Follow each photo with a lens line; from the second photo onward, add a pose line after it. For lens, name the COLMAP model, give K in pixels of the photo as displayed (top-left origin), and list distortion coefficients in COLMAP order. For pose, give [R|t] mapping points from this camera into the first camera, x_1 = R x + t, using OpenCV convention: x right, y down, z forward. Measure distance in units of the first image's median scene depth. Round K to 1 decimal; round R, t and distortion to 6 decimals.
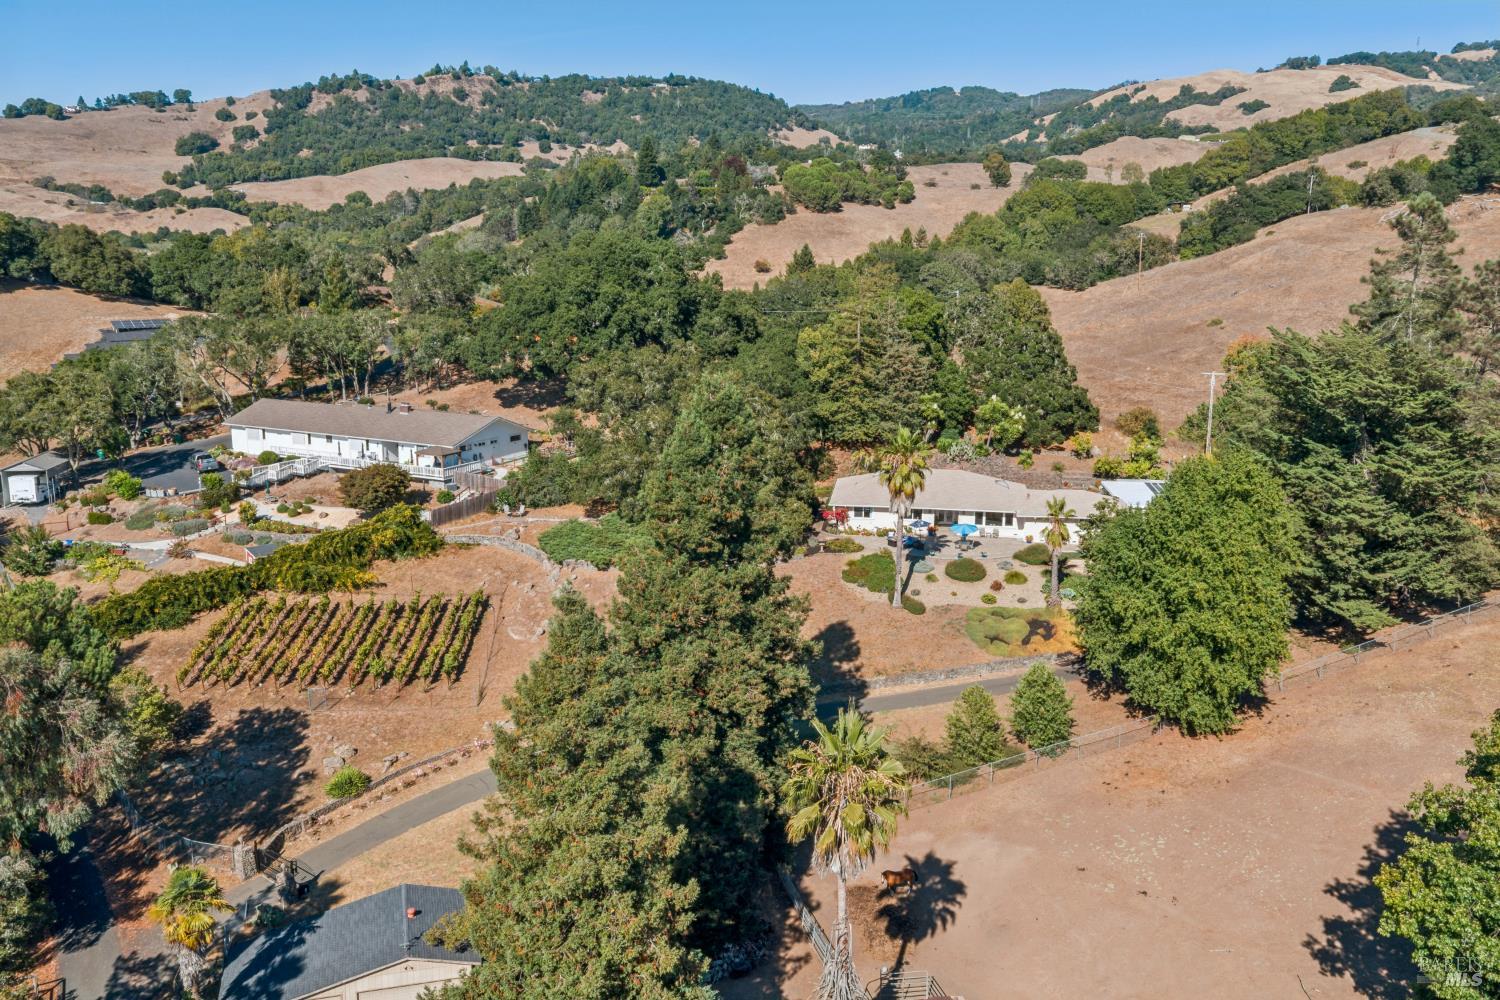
lens RADIAL K [[1238.5, 0, 741.6], [0, 1238.5, 496.8], [0, 0, 1]] dist [0.018472, -0.021415]
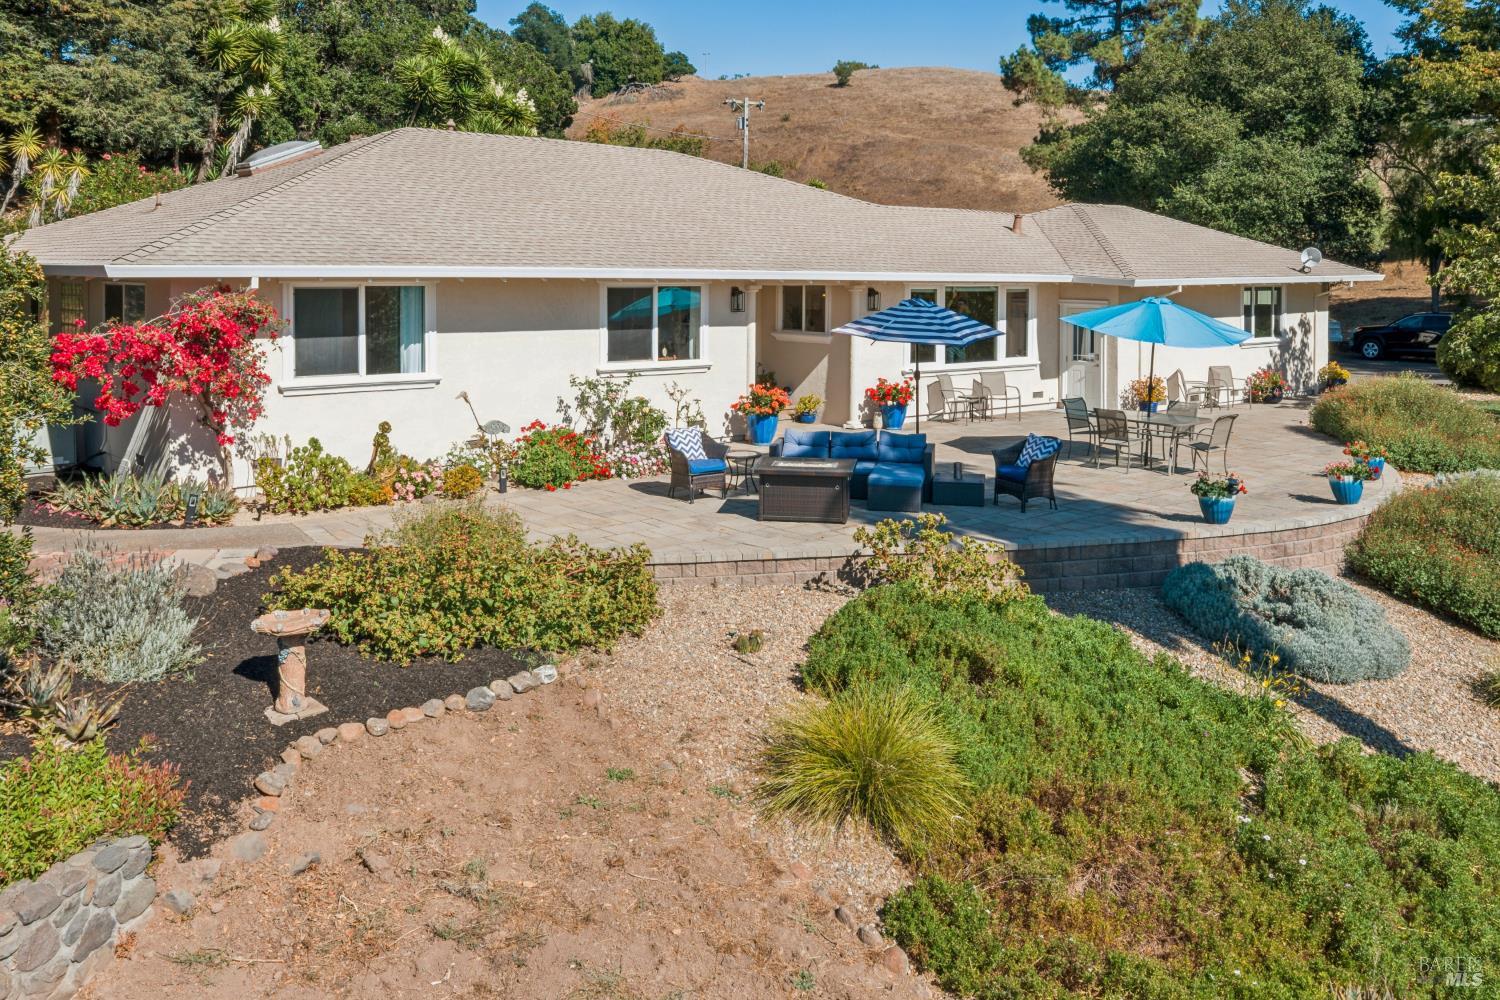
lens RADIAL K [[1292.8, 0, 762.7], [0, 1292.8, 276.9], [0, 0, 1]] dist [0.026240, 0.003573]
pose [[0.651967, -0.008897, 0.758195, 0.007706], [0.150833, 0.981470, -0.118183, 0.011250], [-0.743094, 0.191412, 0.641228, 0.336669]]
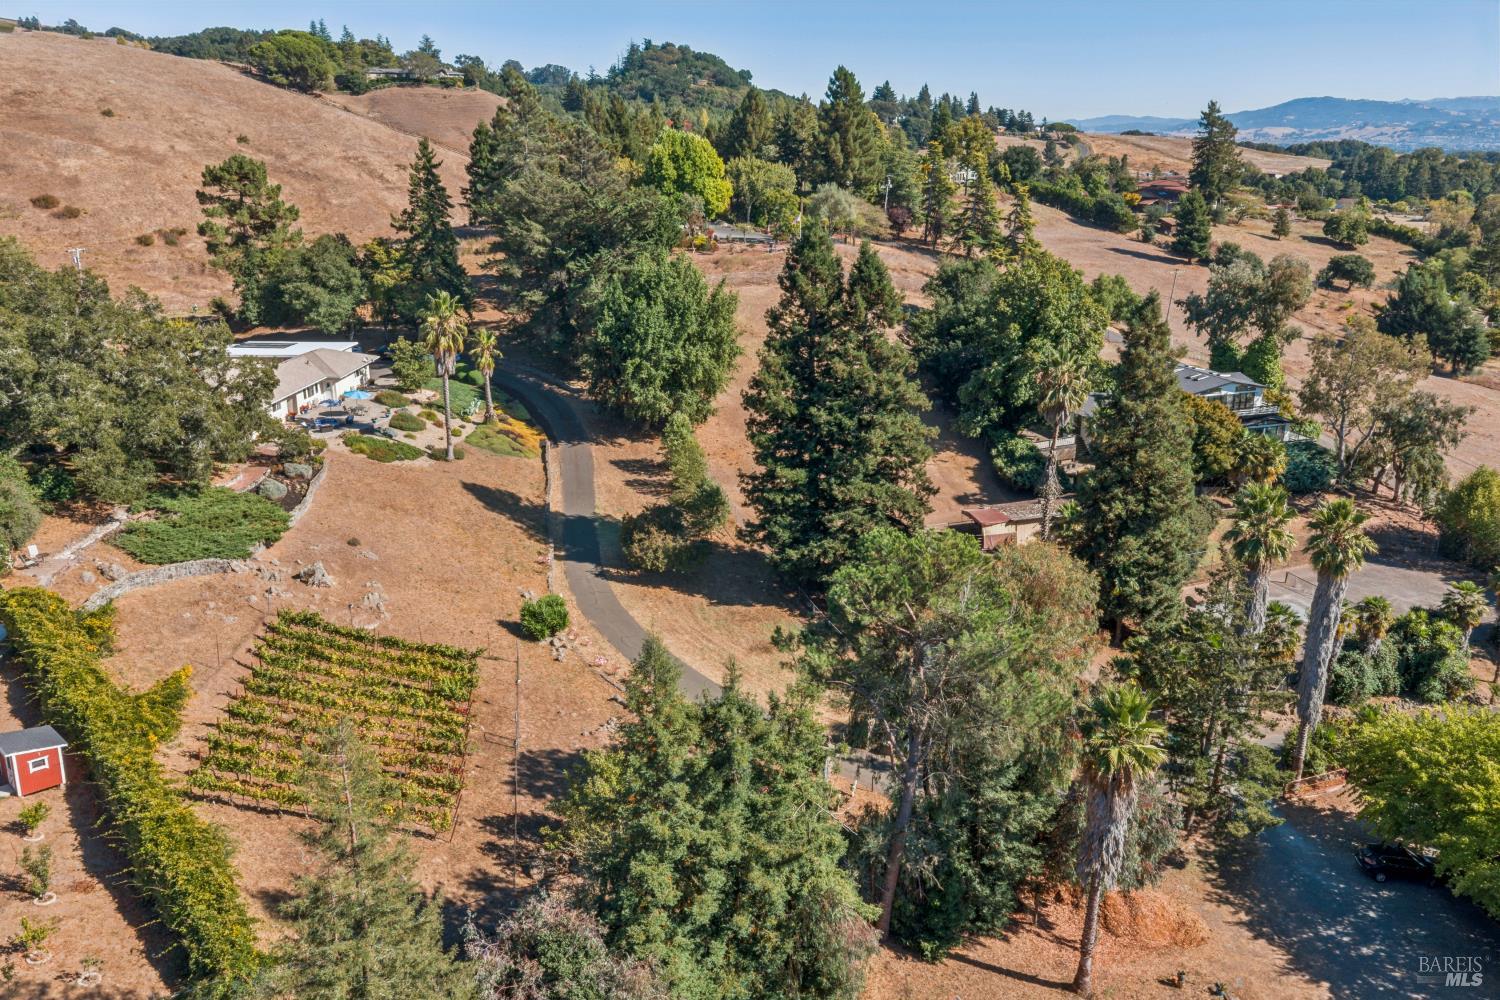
lens RADIAL K [[1225.9, 0, 745.6], [0, 1225.9, 483.2], [0, 0, 1]] dist [0.096589, -0.192978]
pose [[-0.064213, -0.290075, 0.954847, -0.313647], [0.199810, 0.933709, 0.297091, -0.054460], [-0.977728, 0.209865, -0.001996, 0.251685]]
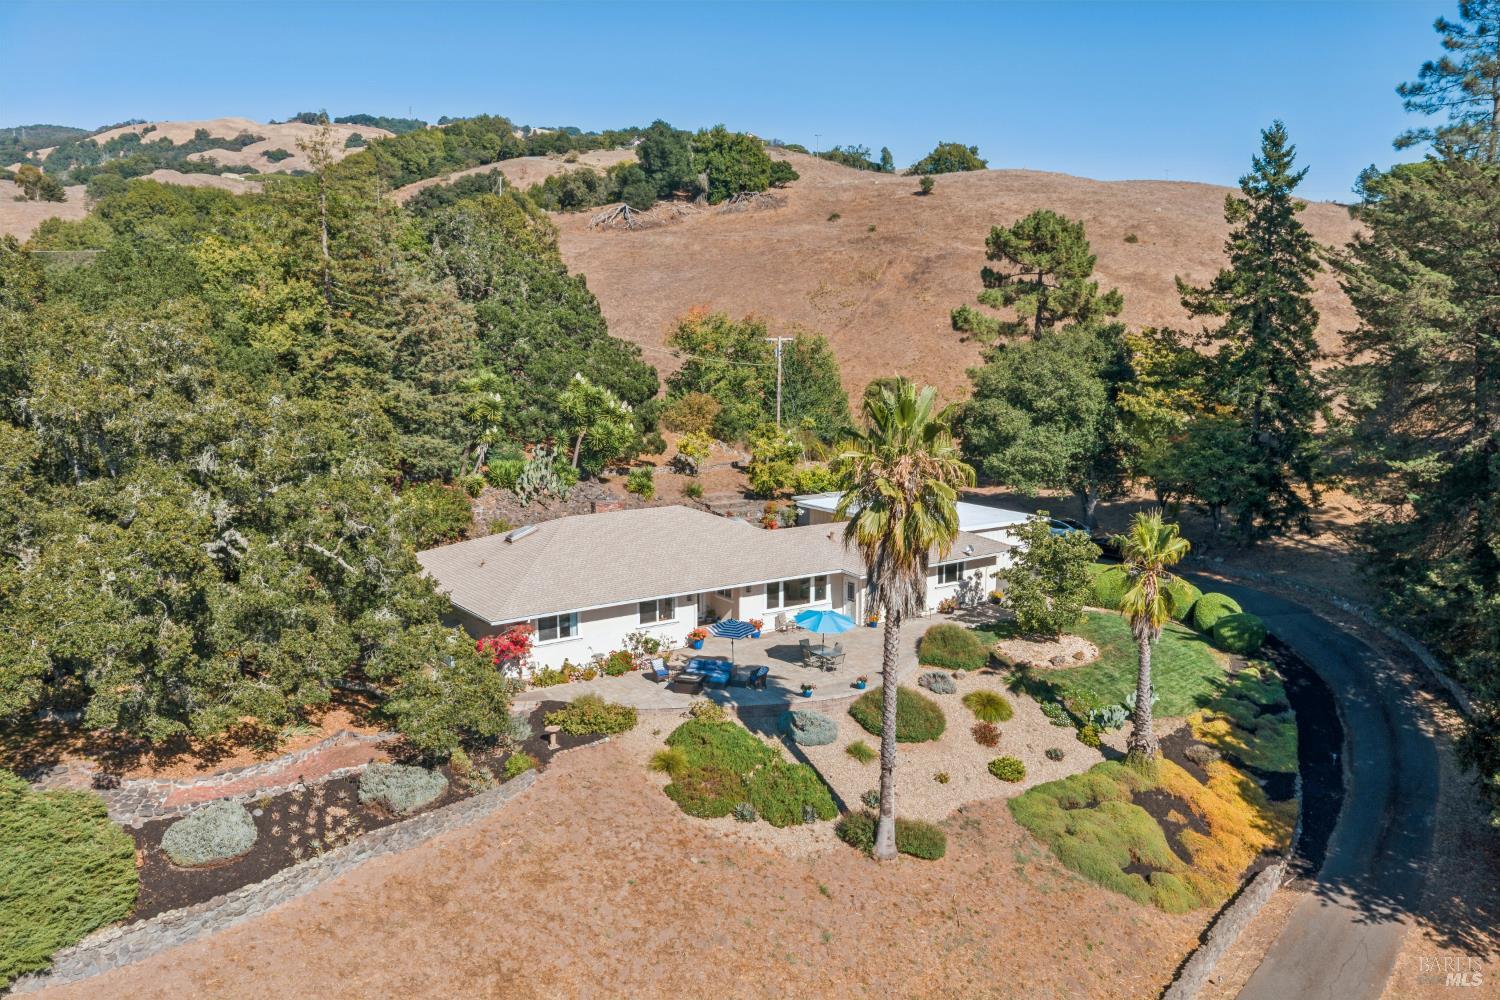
lens RADIAL K [[1225.7, 0, 750.0], [0, 1225.7, 500.0], [0, 0, 1]] dist [0.030183, -0.043099]
pose [[0.731672, -0.112768, 0.672265, -0.050768], [0.138585, 0.990233, 0.015274, -0.010841], [-0.667421, 0.081991, 0.740153, 0.245890]]
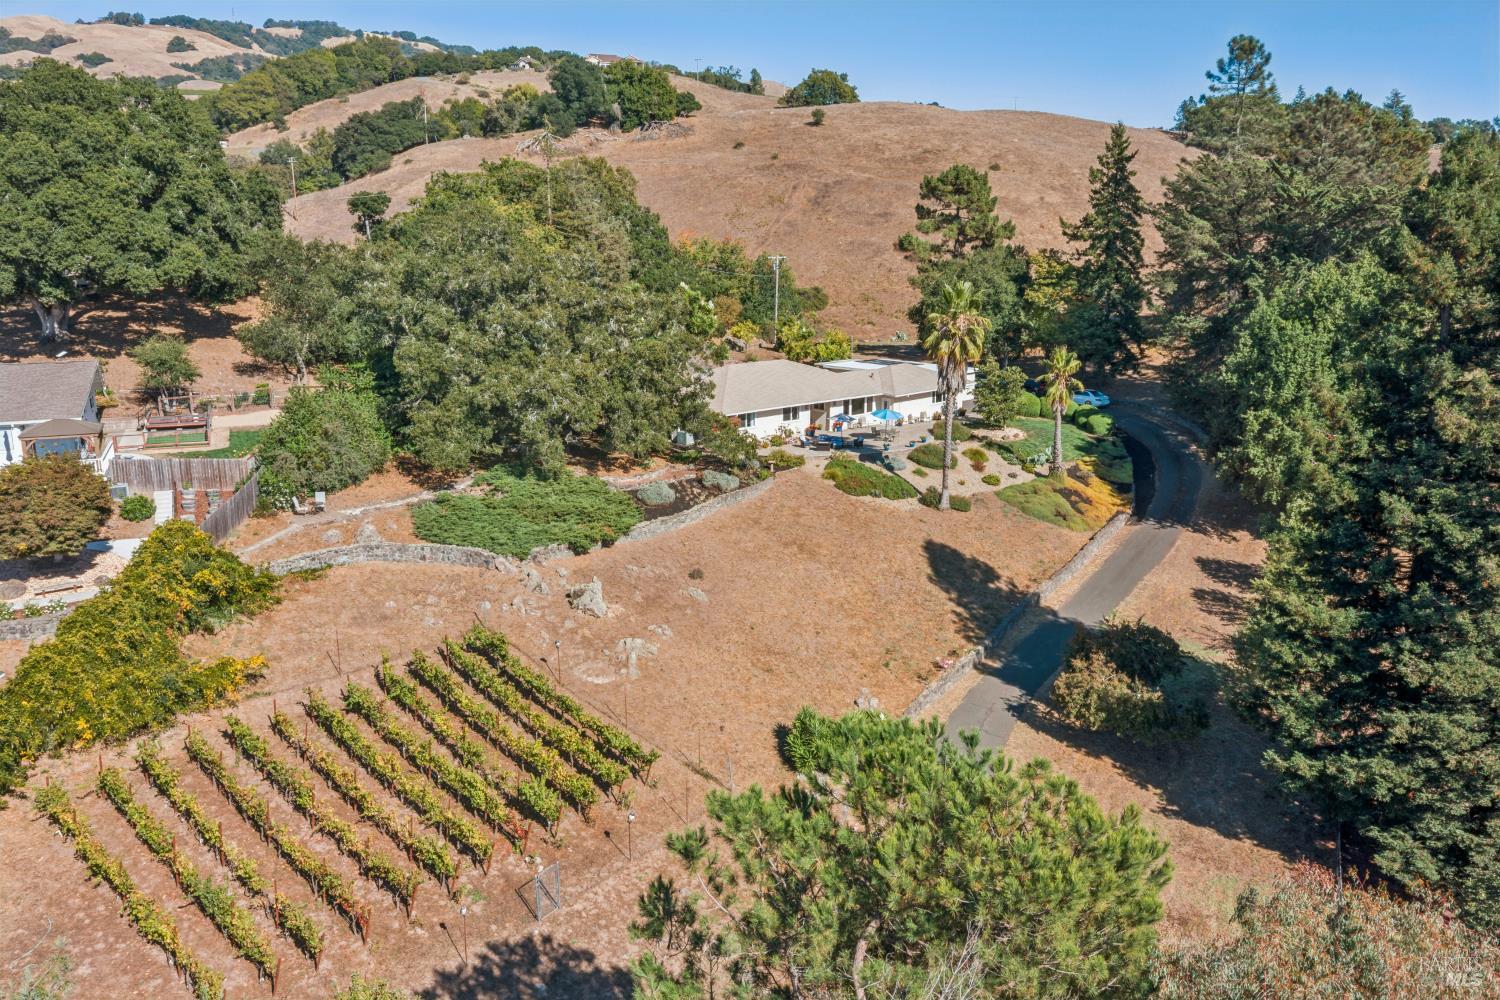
lens RADIAL K [[1225.7, 0, 750.0], [0, 1225.7, 500.0], [0, 0, 1]] dist [0.030183, -0.043099]
pose [[0.642438, -0.180568, 0.744761, -0.185905], [0.159212, 0.982088, 0.100770, -0.005999], [-0.749617, 0.053836, 0.659679, 0.189042]]
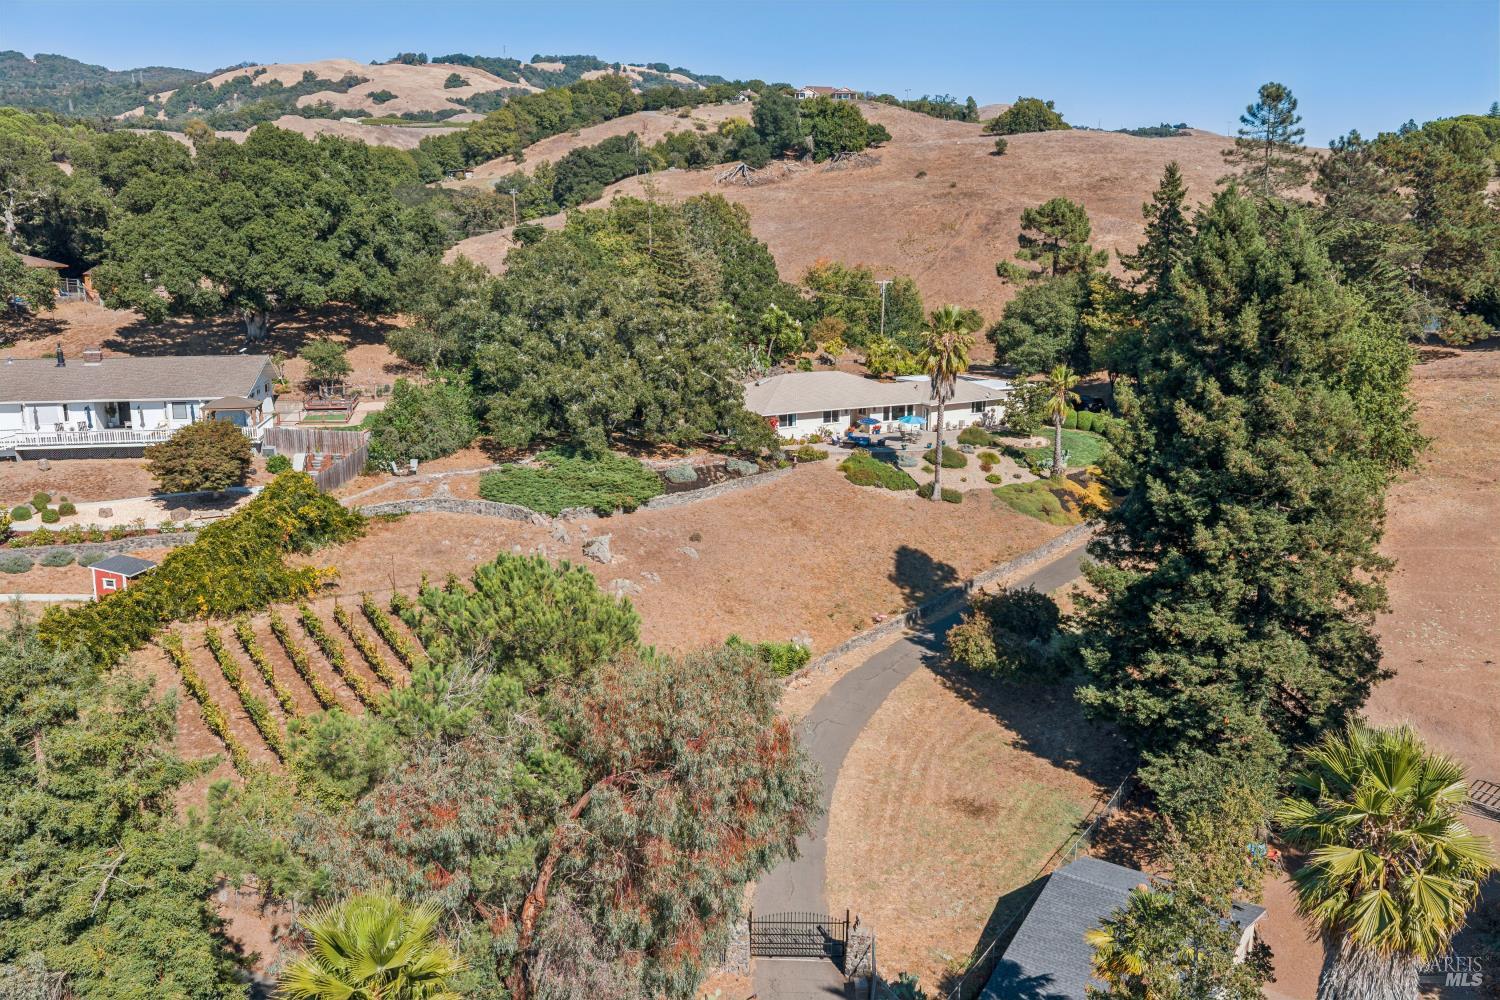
lens RADIAL K [[1218.0, 0, 750.0], [0, 1218.0, 500.0], [0, 0, 1]] dist [0.056700, -0.113608]
pose [[0.775888, -0.137246, 0.615761, -0.187044], [0.129646, 0.989905, 0.057278, 0.005844], [-0.617406, 0.035390, 0.785848, 0.119300]]
